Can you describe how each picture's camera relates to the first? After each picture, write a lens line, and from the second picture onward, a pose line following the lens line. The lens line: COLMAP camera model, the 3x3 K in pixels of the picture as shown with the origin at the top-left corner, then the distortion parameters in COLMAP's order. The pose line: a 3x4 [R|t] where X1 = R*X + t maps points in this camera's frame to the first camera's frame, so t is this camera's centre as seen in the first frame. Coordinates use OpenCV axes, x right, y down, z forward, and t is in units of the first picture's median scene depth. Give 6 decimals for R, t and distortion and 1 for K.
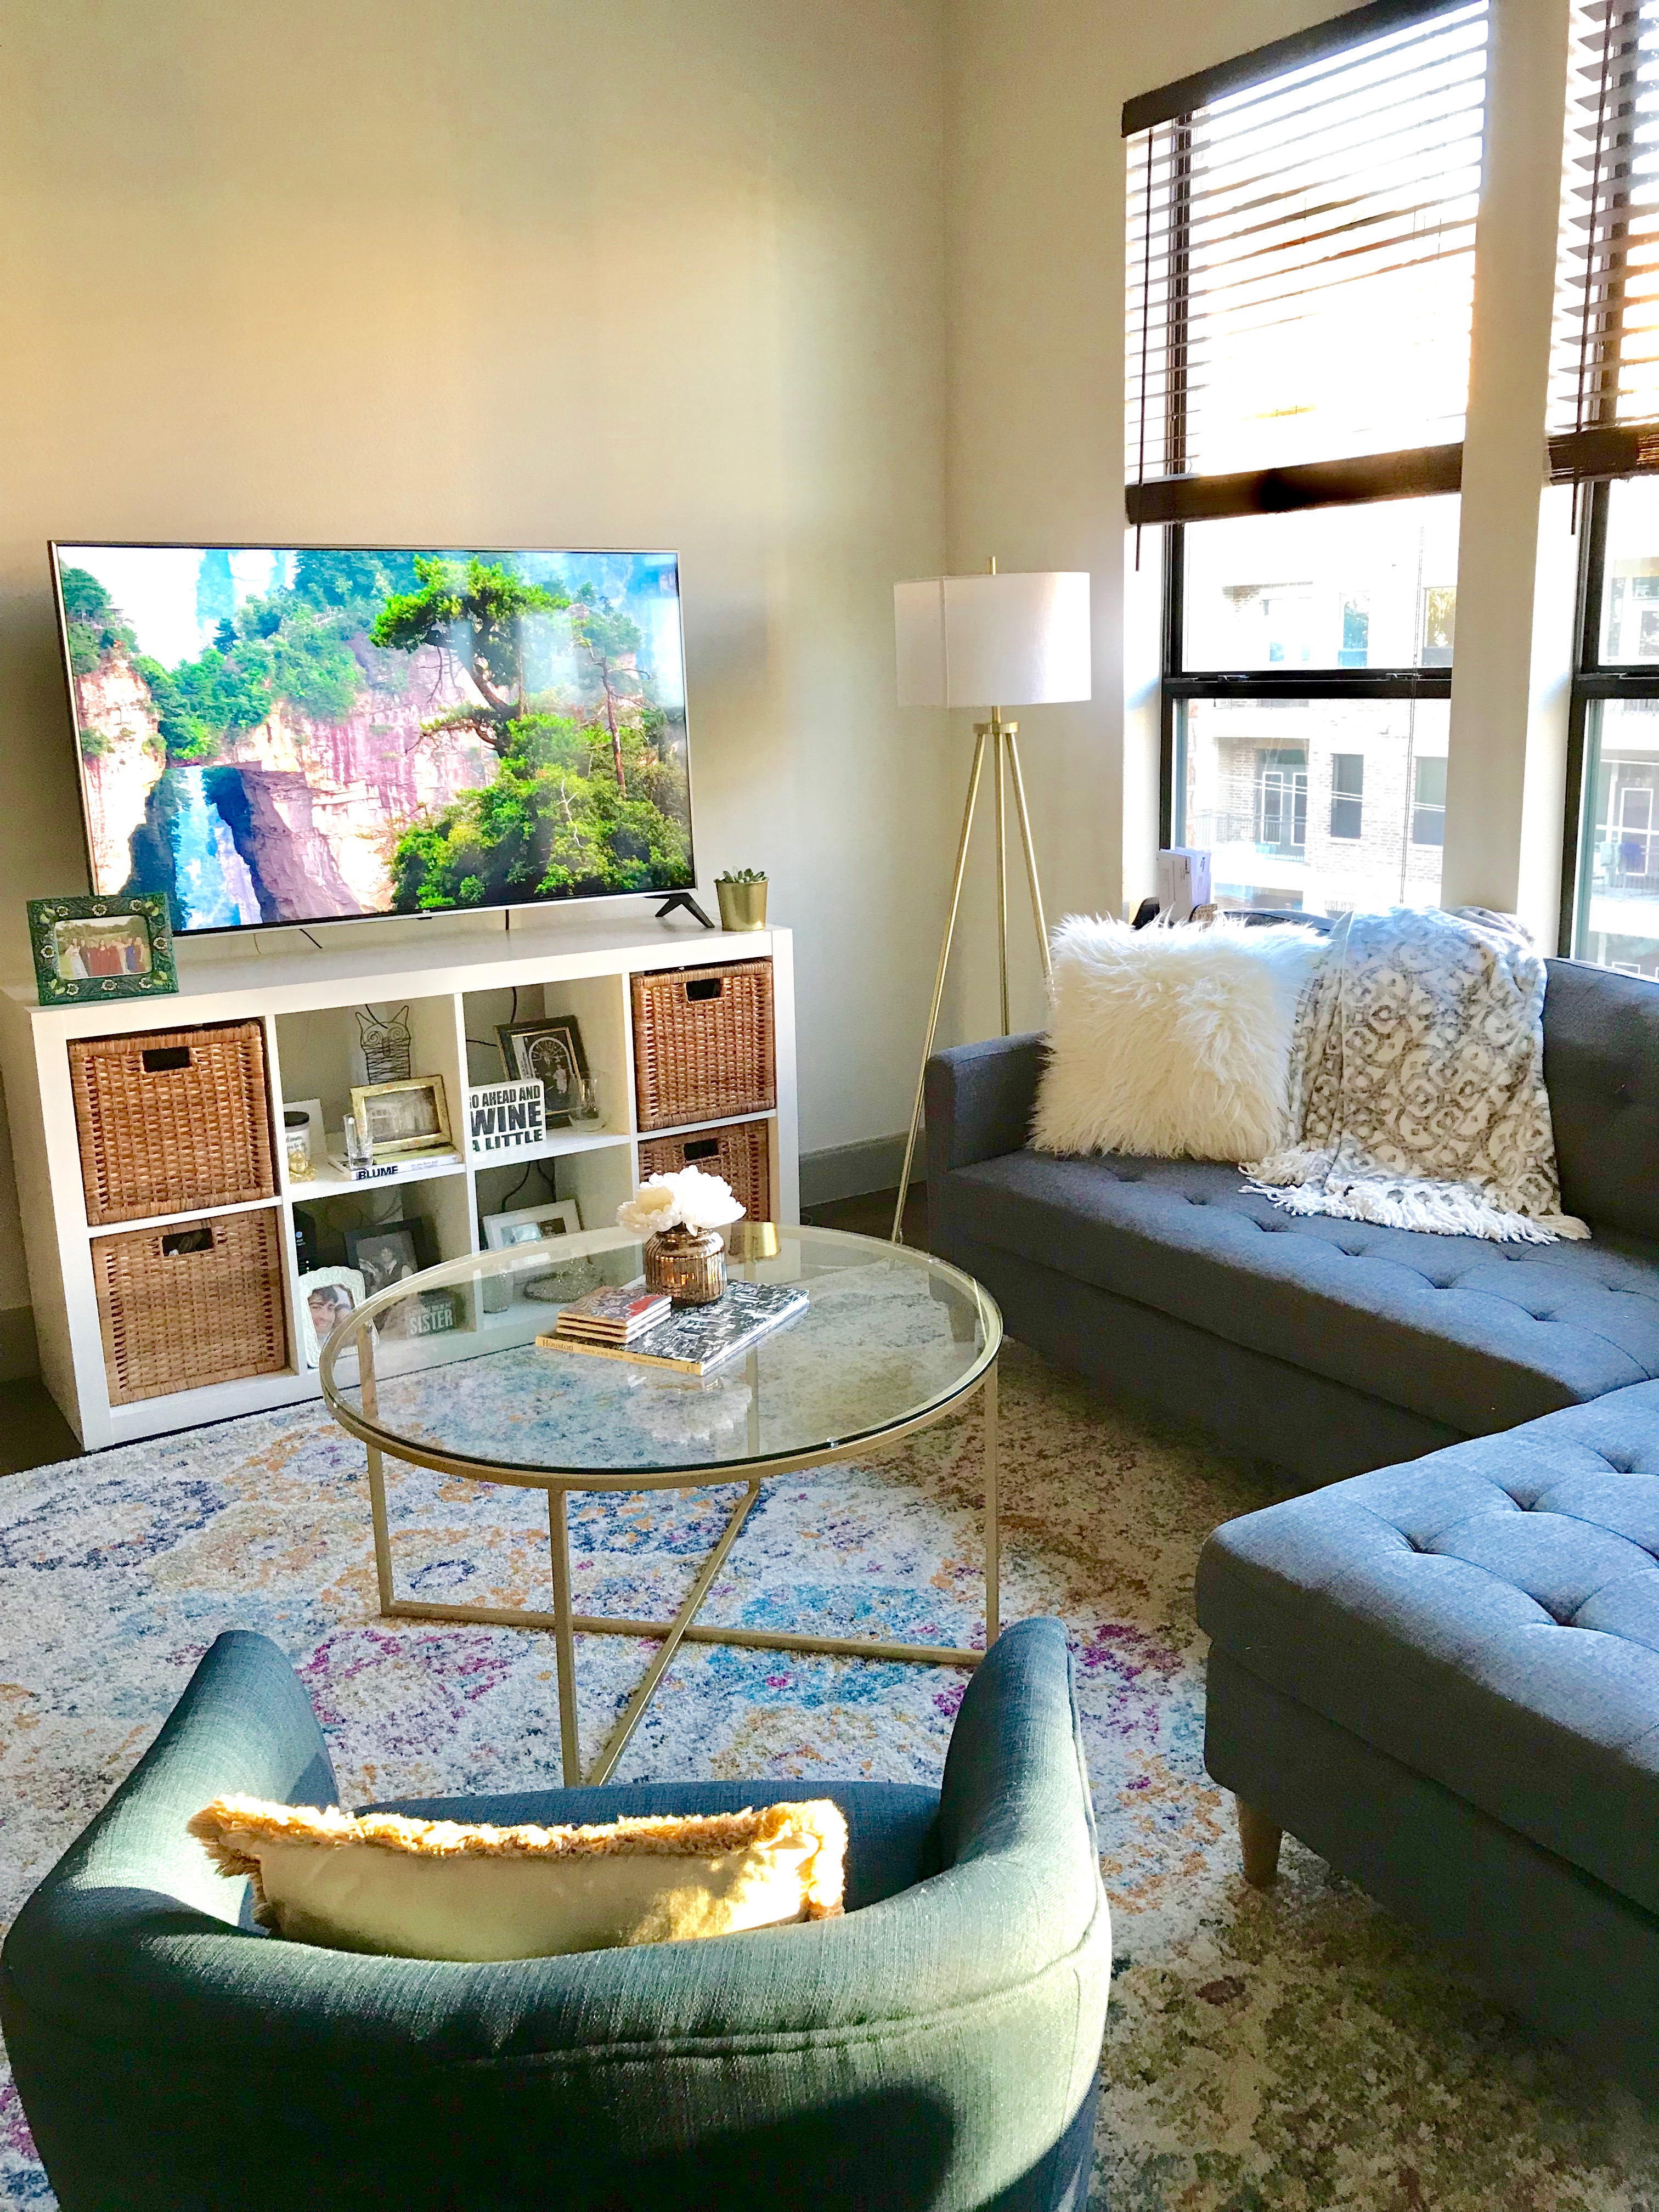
lens RADIAL K [[1805.8, 0, 829.5], [0, 1805.8, 1106.0], [0, 0, 1]] dist [-0.016109, 0.054028]
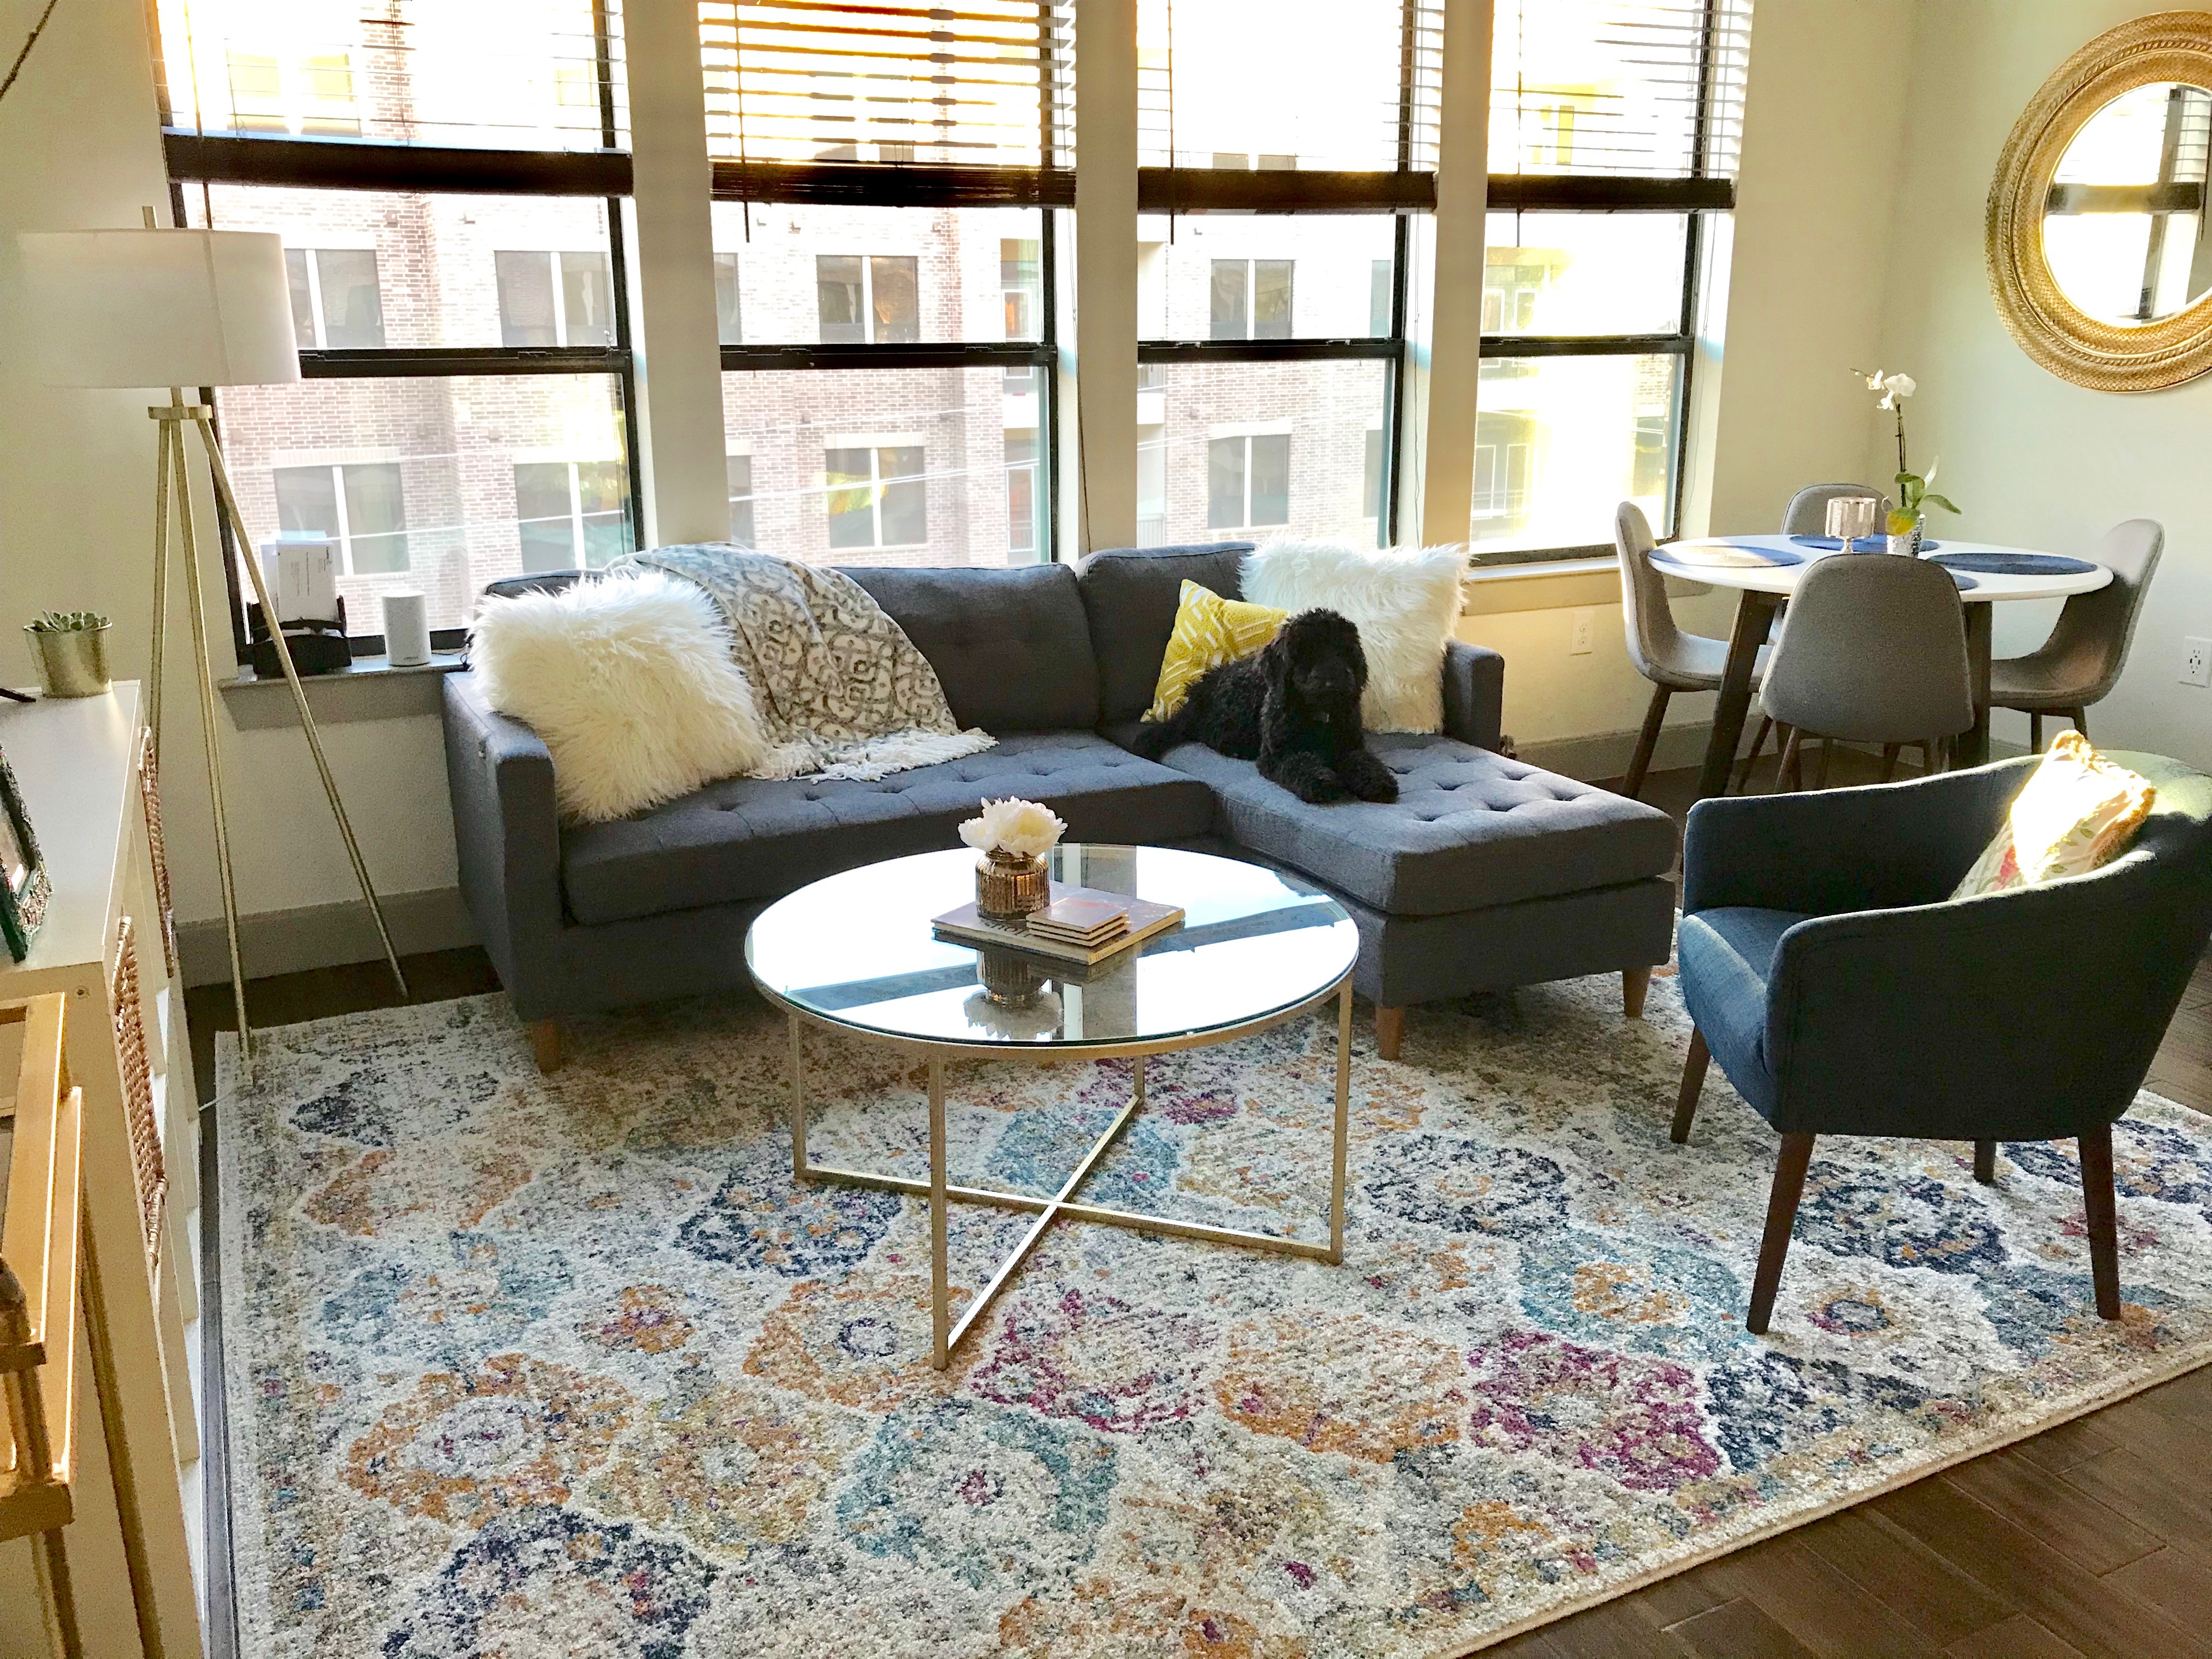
lens RADIAL K [[1804.5, 0, 1098.5], [0, 1804.5, 835.4], [0, 0, 1]] dist [0.010312, 0.005766]
pose [[0.125846, -0.247208, 0.960755, -0.886398], [0.237934, 0.947709, 0.212685, -0.126479], [-0.963094, 0.201831, 0.178085, 0.595534]]
